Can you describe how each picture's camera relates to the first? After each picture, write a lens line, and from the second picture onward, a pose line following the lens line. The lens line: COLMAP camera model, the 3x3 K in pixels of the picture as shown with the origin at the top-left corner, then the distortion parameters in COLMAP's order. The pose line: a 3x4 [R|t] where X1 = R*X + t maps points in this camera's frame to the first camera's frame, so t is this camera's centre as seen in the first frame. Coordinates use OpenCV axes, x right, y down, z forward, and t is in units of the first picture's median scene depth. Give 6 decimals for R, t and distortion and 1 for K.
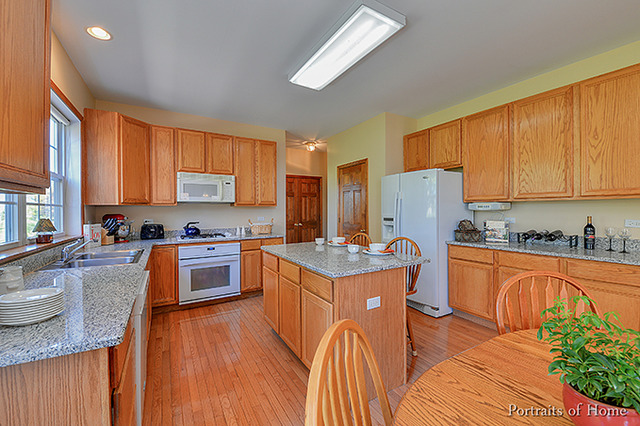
lens RADIAL K [[261.1, 0, 320.0], [0, 261.1, 213.0], [0, 0, 1]] dist [-0.000256, -0.000164]
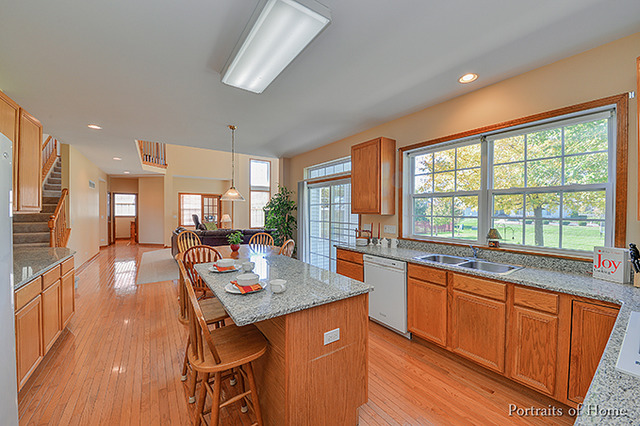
lens RADIAL K [[243.5, 0, 320.0], [0, 243.5, 213.0], [0, 0, 1]] dist [-0.022985, -0.000193]
pose [[-0.998364, 0.000214, -0.057181, -0.046397], [-0.001167, 0.999708, 0.024124, -0.047392], [0.057169, 0.024151, -0.998072, 1.172924]]
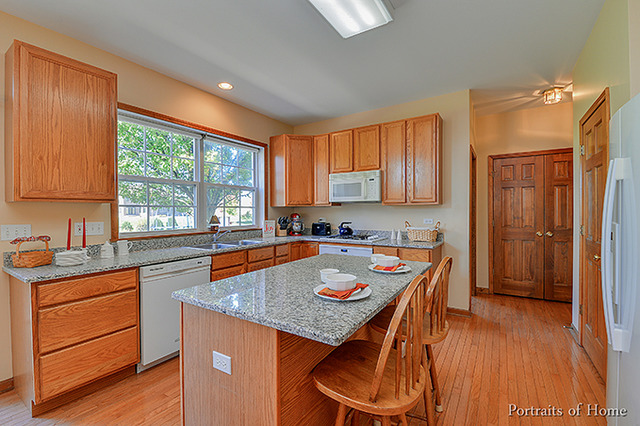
lens RADIAL K [[280.5, 0, 323.0], [0, 280.5, 211.2], [0, 0, 1]] dist [0.013548, -0.000065]
pose [[0.445358, 0.003855, -0.895344, 0.436284], [-0.007232, 0.999974, 0.000709, -0.007079], [0.895324, 0.006159, 0.445374, 0.439959]]
